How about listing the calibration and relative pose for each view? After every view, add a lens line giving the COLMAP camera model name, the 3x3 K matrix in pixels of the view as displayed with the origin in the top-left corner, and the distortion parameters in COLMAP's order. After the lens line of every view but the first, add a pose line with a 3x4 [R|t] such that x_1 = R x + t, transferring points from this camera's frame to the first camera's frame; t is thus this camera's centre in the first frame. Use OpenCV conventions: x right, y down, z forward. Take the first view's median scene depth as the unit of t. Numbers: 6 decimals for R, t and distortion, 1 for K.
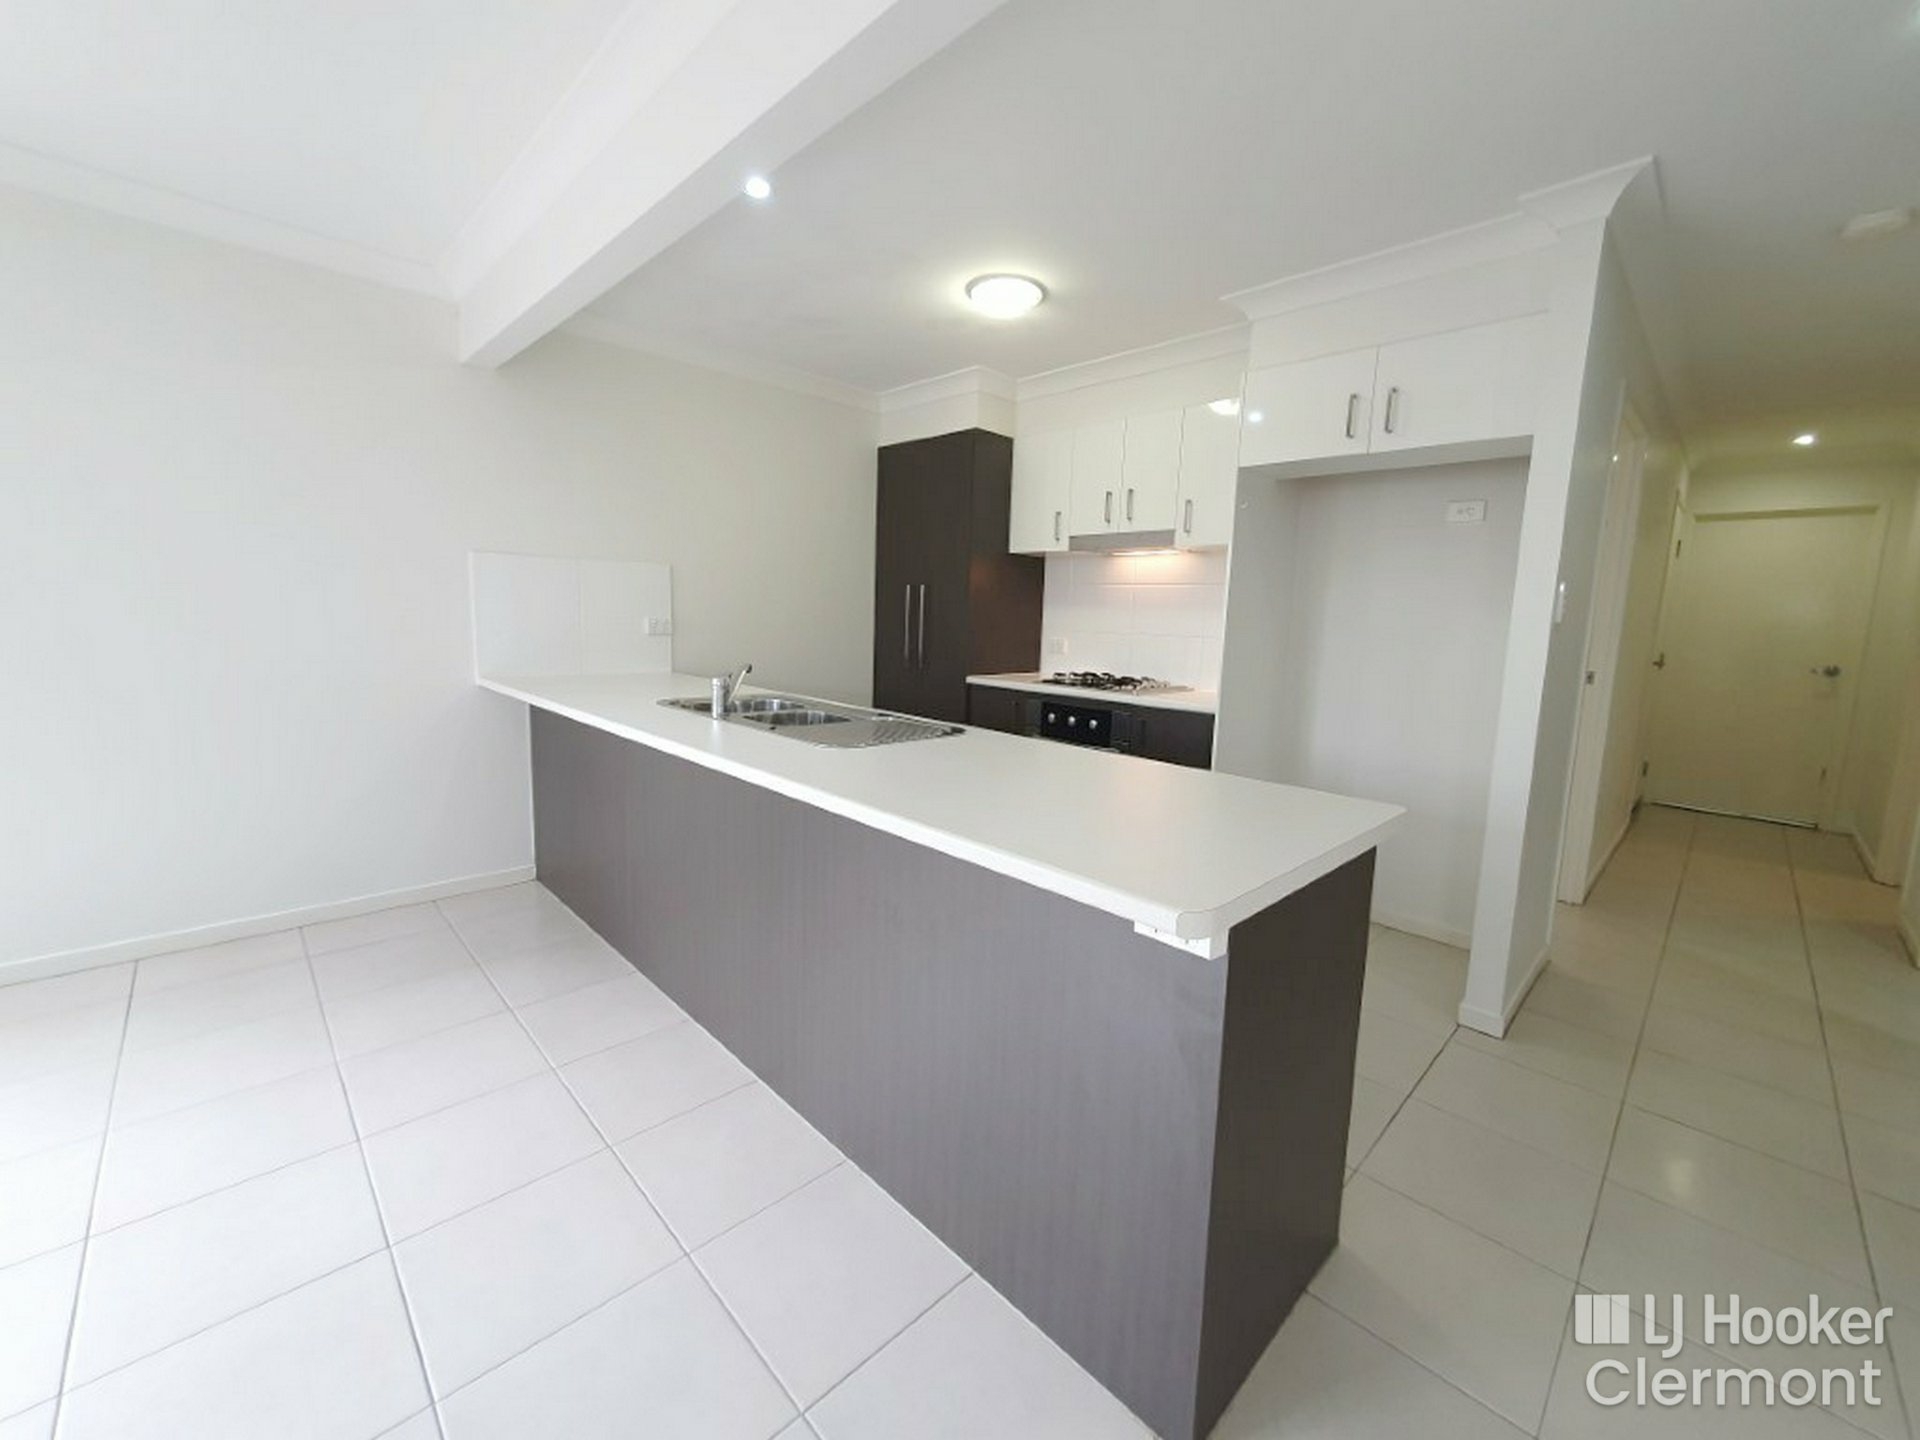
lens RADIAL K [[765.4, 0, 981.1], [0, 765.4, 709.6], [0, 0, 1]] dist [0.018077, -0.000143]
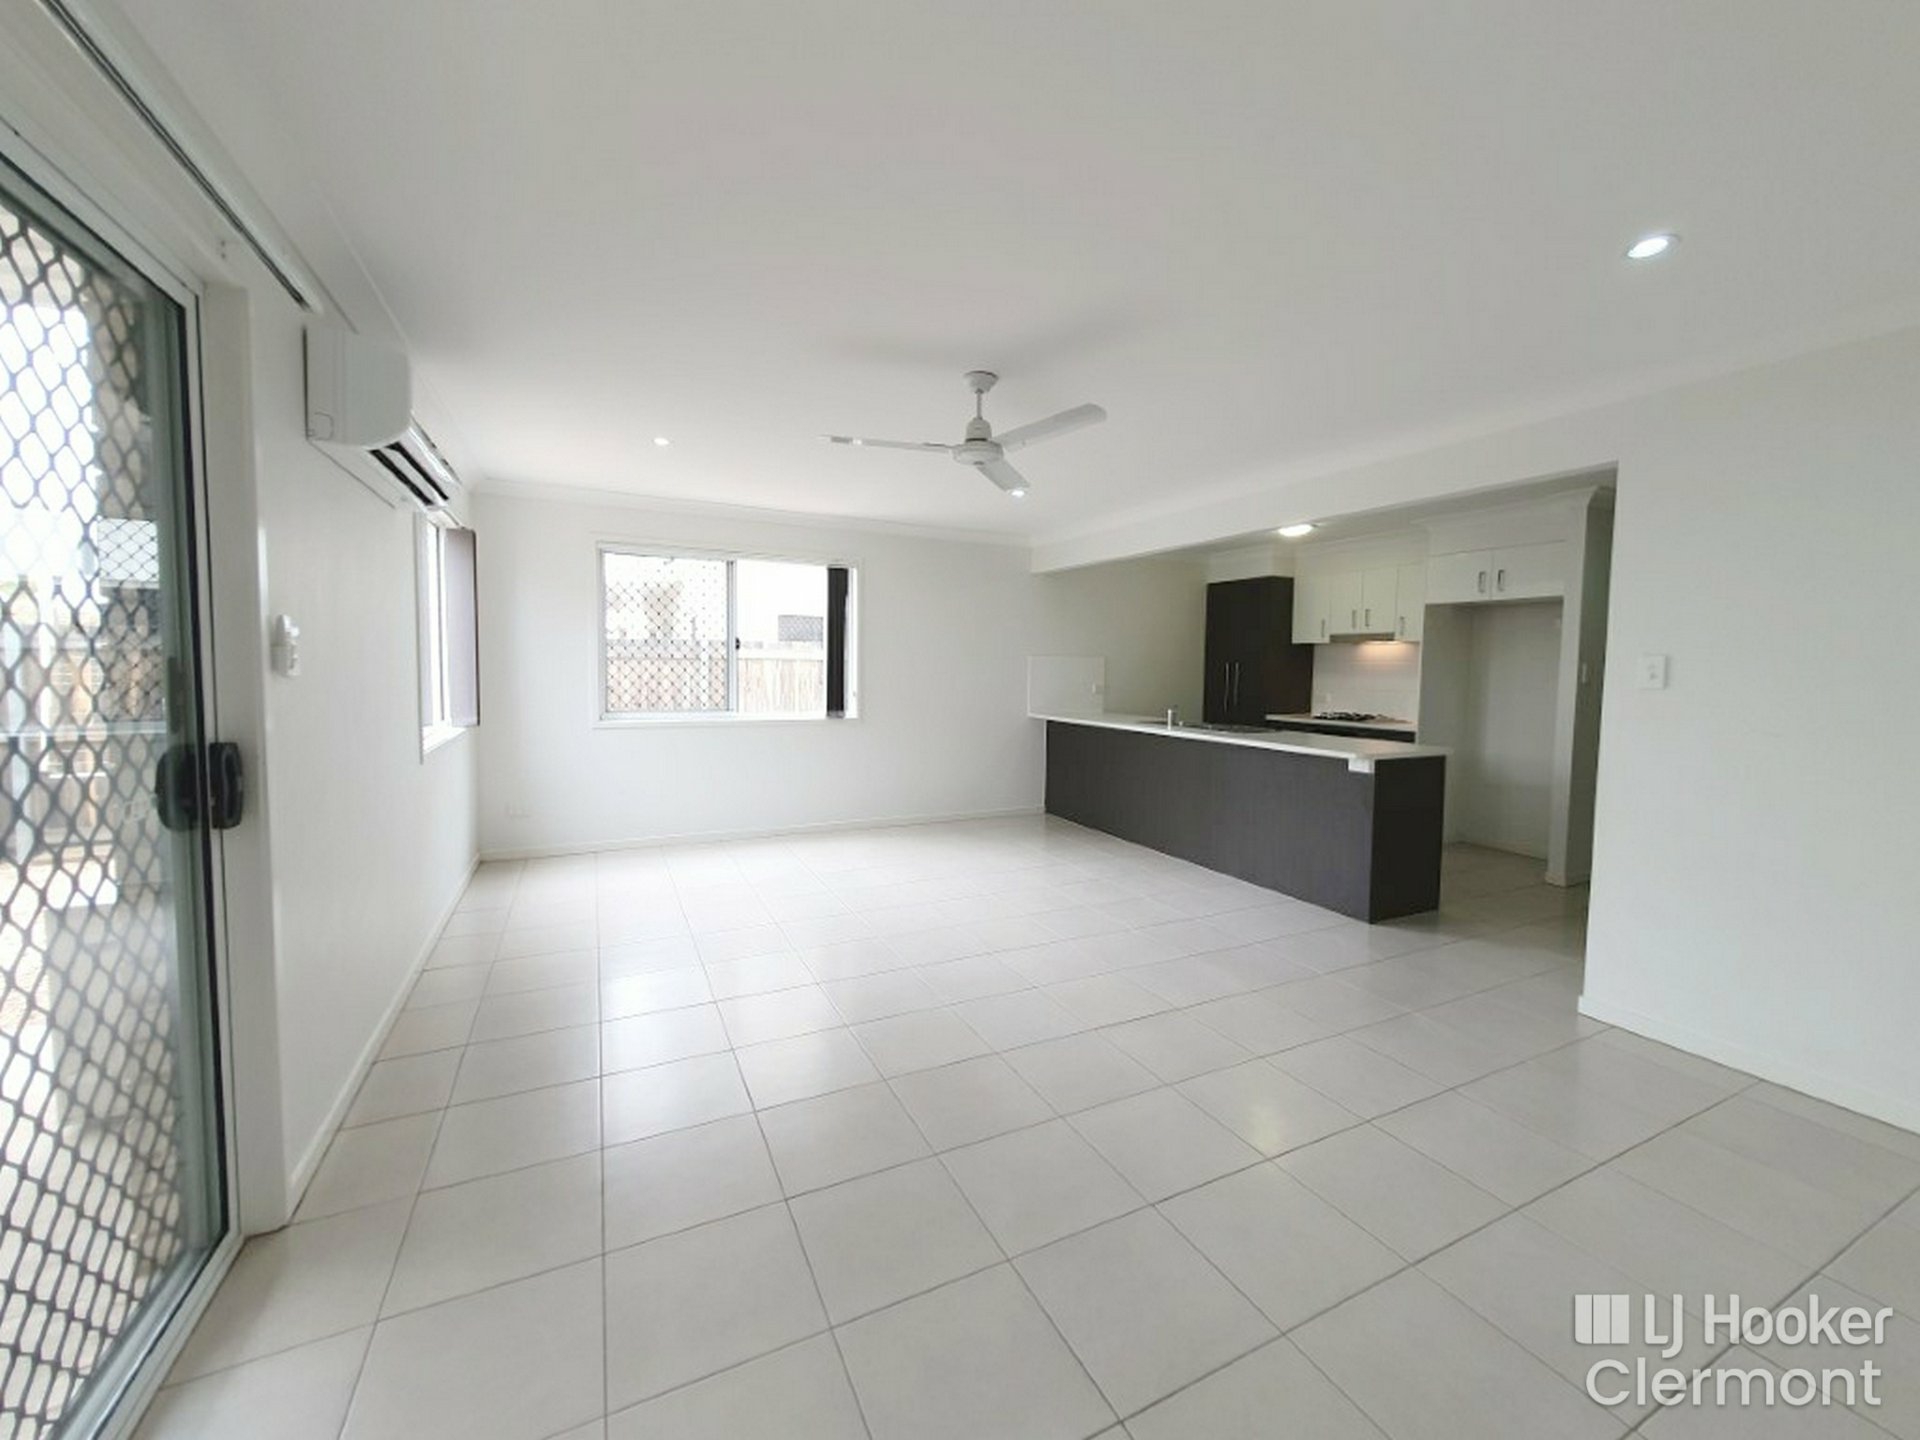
lens RADIAL K [[765.4, 0, 981.1], [0, 765.4, 709.6], [0, 0, 1]] dist [0.018077, -0.000143]
pose [[0.950646, -0.002125, -0.310272, -0.104429], [-0.021117, 0.997215, -0.071531, 0.092390], [0.309559, 0.074553, 0.947953, -0.949399]]
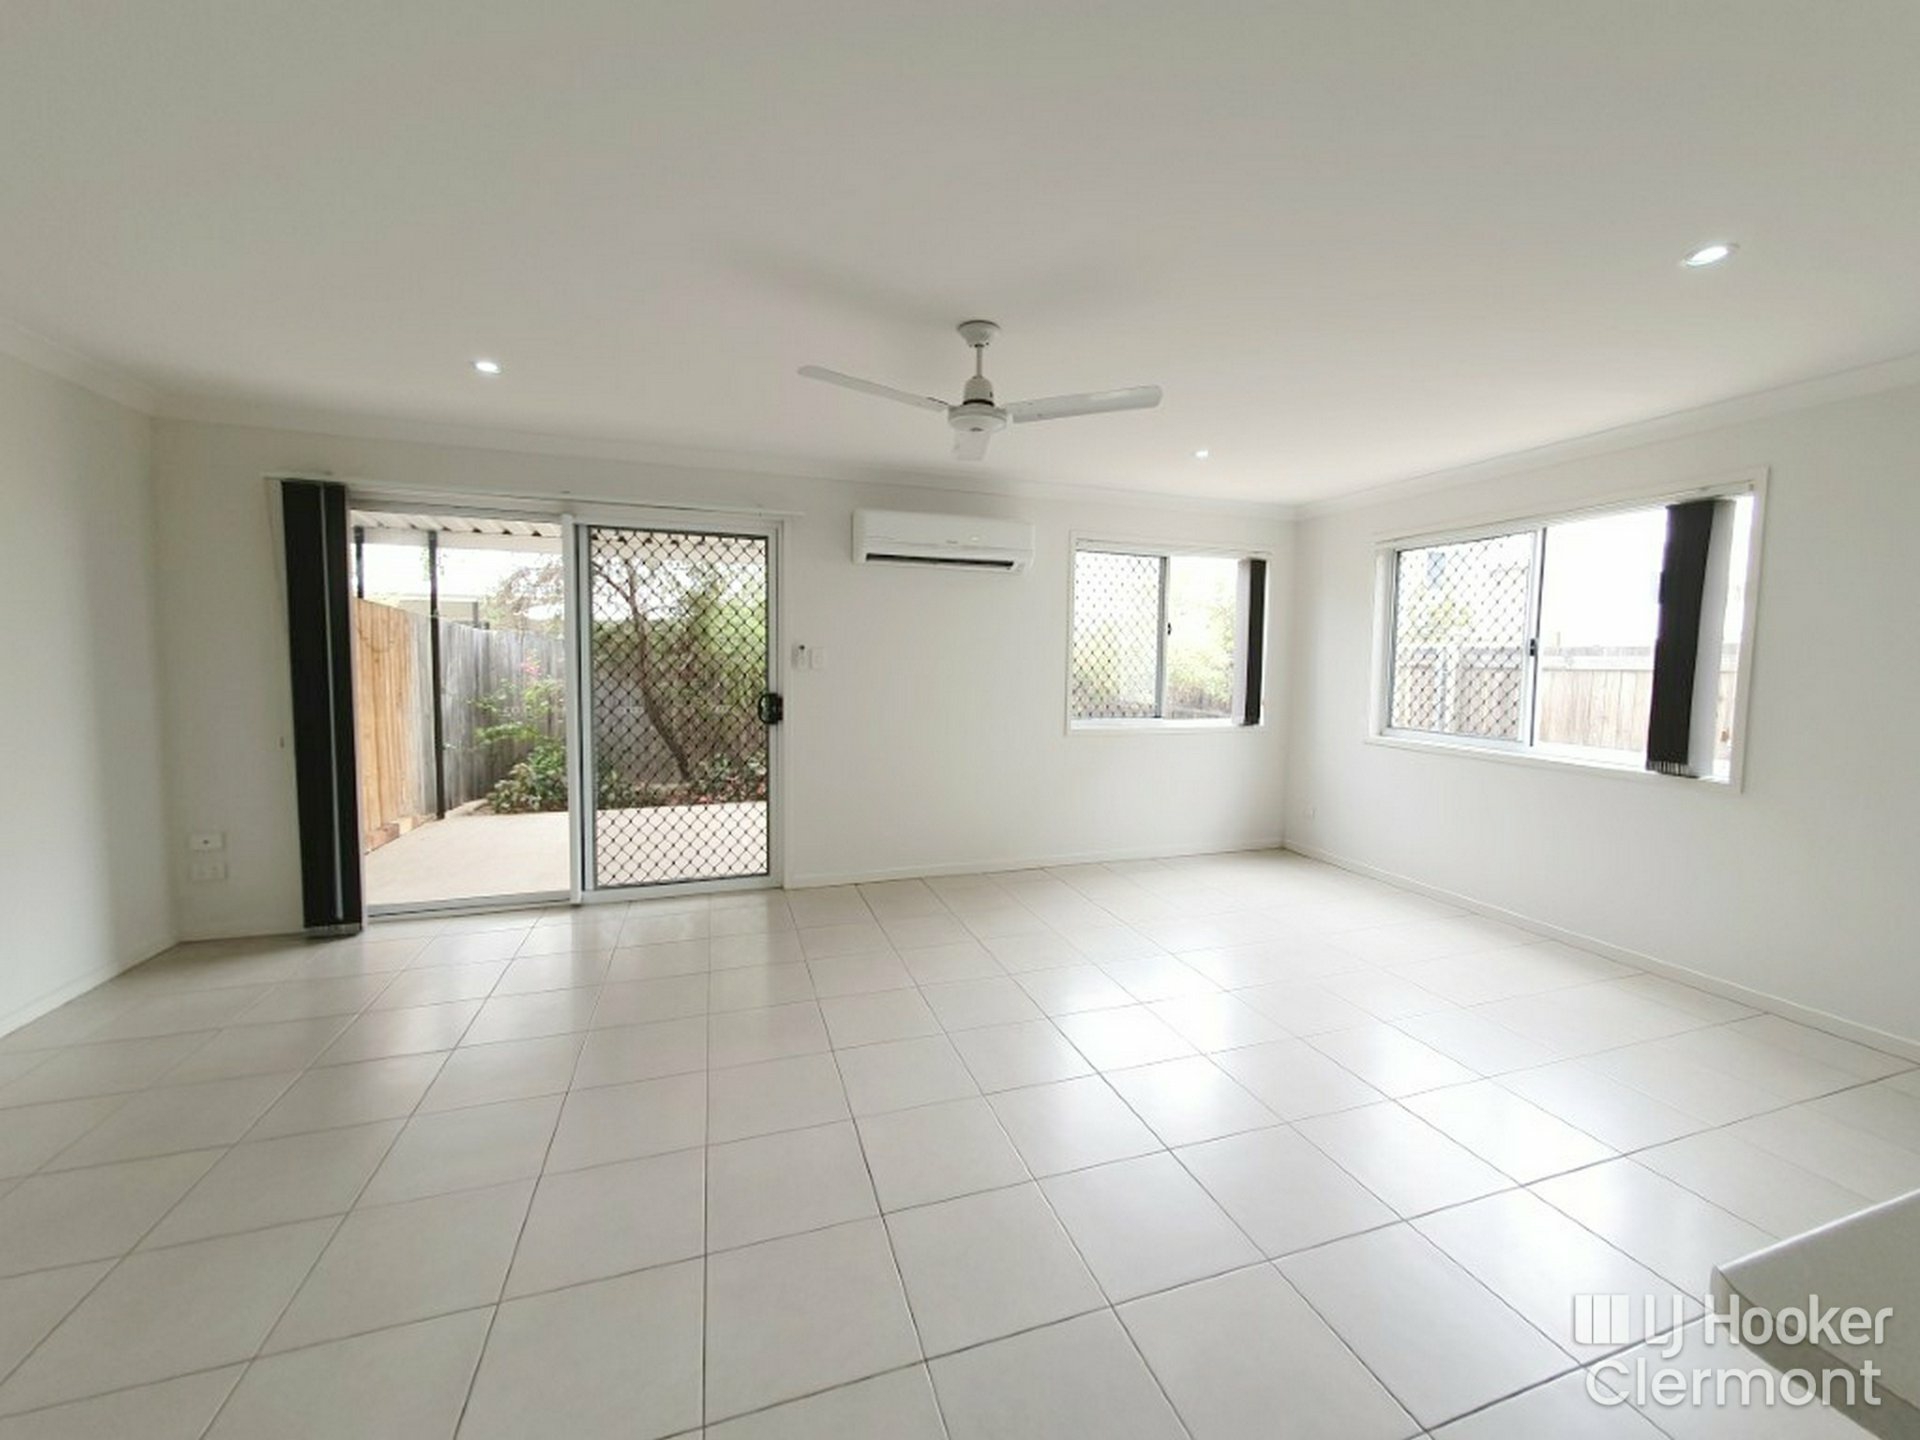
lens RADIAL K [[765.4, 0, 981.1], [0, 765.4, 709.6], [0, 0, 1]] dist [0.018077, -0.000143]
pose [[-0.429363, 0.017971, -0.902953, 0.282756], [-0.146544, 0.985166, 0.089291, -0.042511], [0.891163, 0.170660, -0.420361, 0.169451]]
